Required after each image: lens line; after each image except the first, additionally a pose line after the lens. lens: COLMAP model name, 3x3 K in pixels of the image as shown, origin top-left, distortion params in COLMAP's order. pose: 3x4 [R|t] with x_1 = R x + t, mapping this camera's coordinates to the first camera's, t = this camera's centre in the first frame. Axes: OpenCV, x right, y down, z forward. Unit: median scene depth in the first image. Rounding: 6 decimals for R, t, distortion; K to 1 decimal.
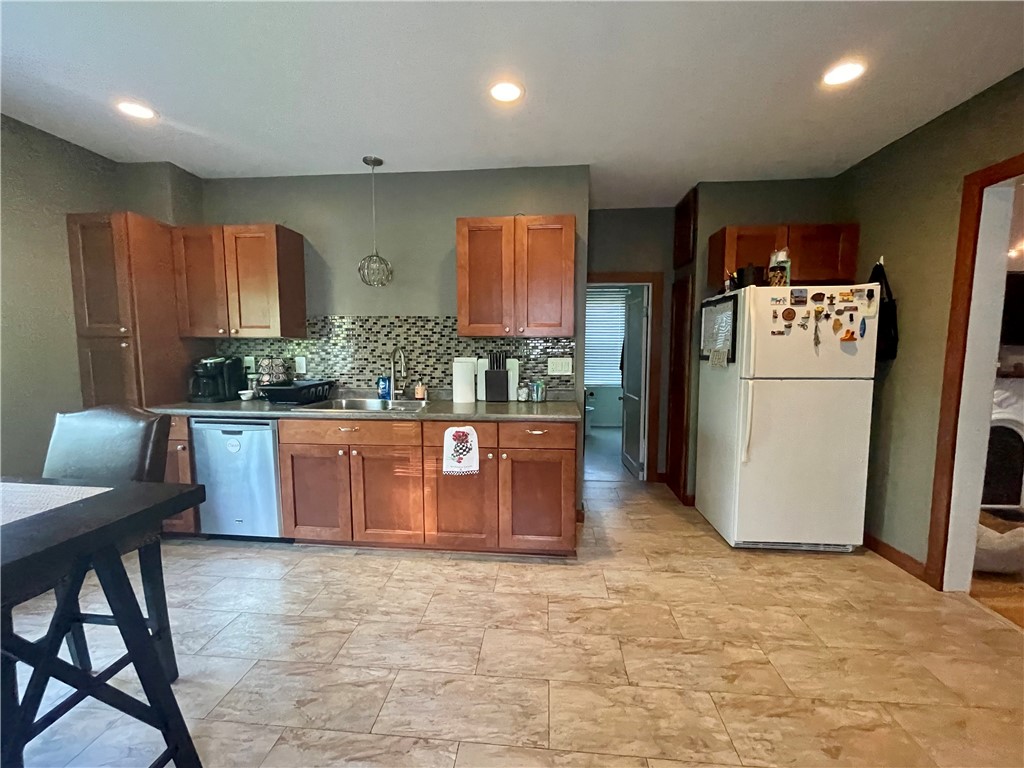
lens RADIAL K [[414.4, 0, 509.7], [0, 414.4, 382.2], [0, 0, 1]] dist [-0.005806, 0.001584]
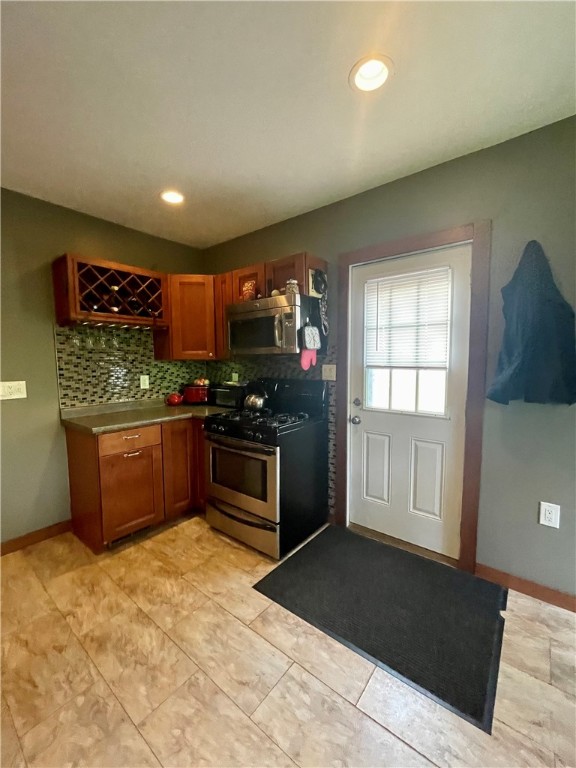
lens RADIAL K [[310.8, 0, 287.5], [0, 310.8, 384.4], [0, 0, 1]] dist [-0.005806, 0.001584]
pose [[-0.836745, -0.033140, 0.546589, -0.351323], [0.056160, 0.987710, 0.145859, -0.111789], [-0.544705, 0.152744, -0.824600, 0.987998]]
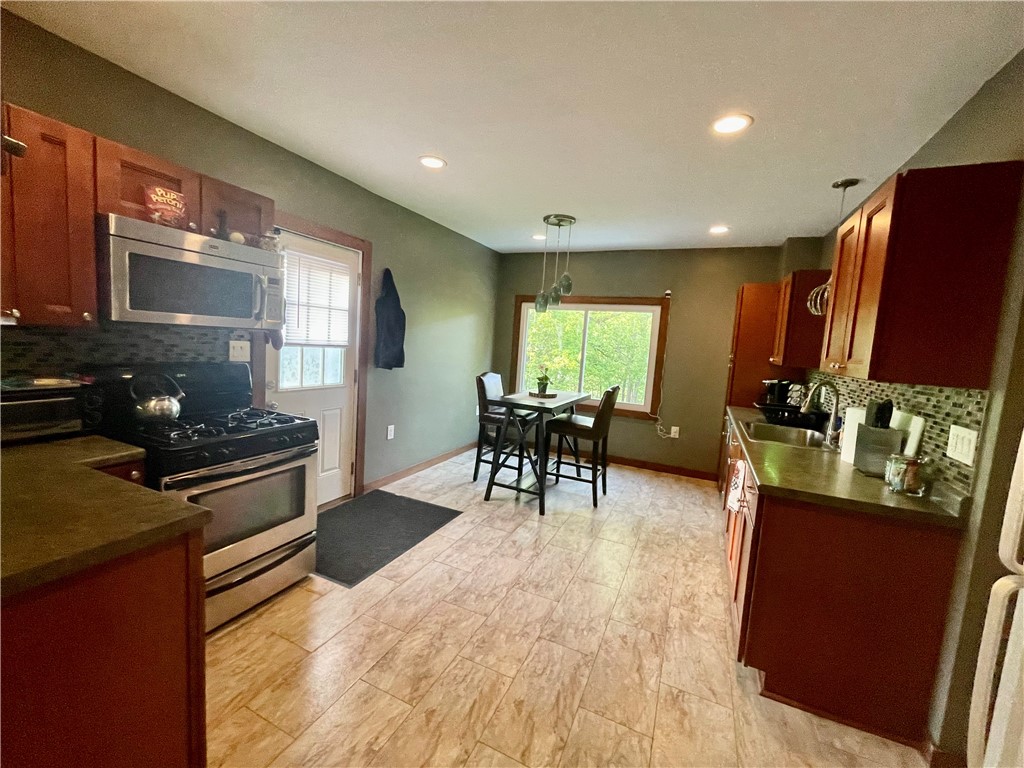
lens RADIAL K [[414.4, 0, 512.7], [0, 414.4, 383.0], [0, 0, 1]] dist [-0.005806, 0.001584]
pose [[-0.328948, 0.075122, -0.941355, 1.296372], [-0.143993, 0.981185, 0.128618, -0.158990], [0.933306, 0.177857, -0.311942, 1.057809]]
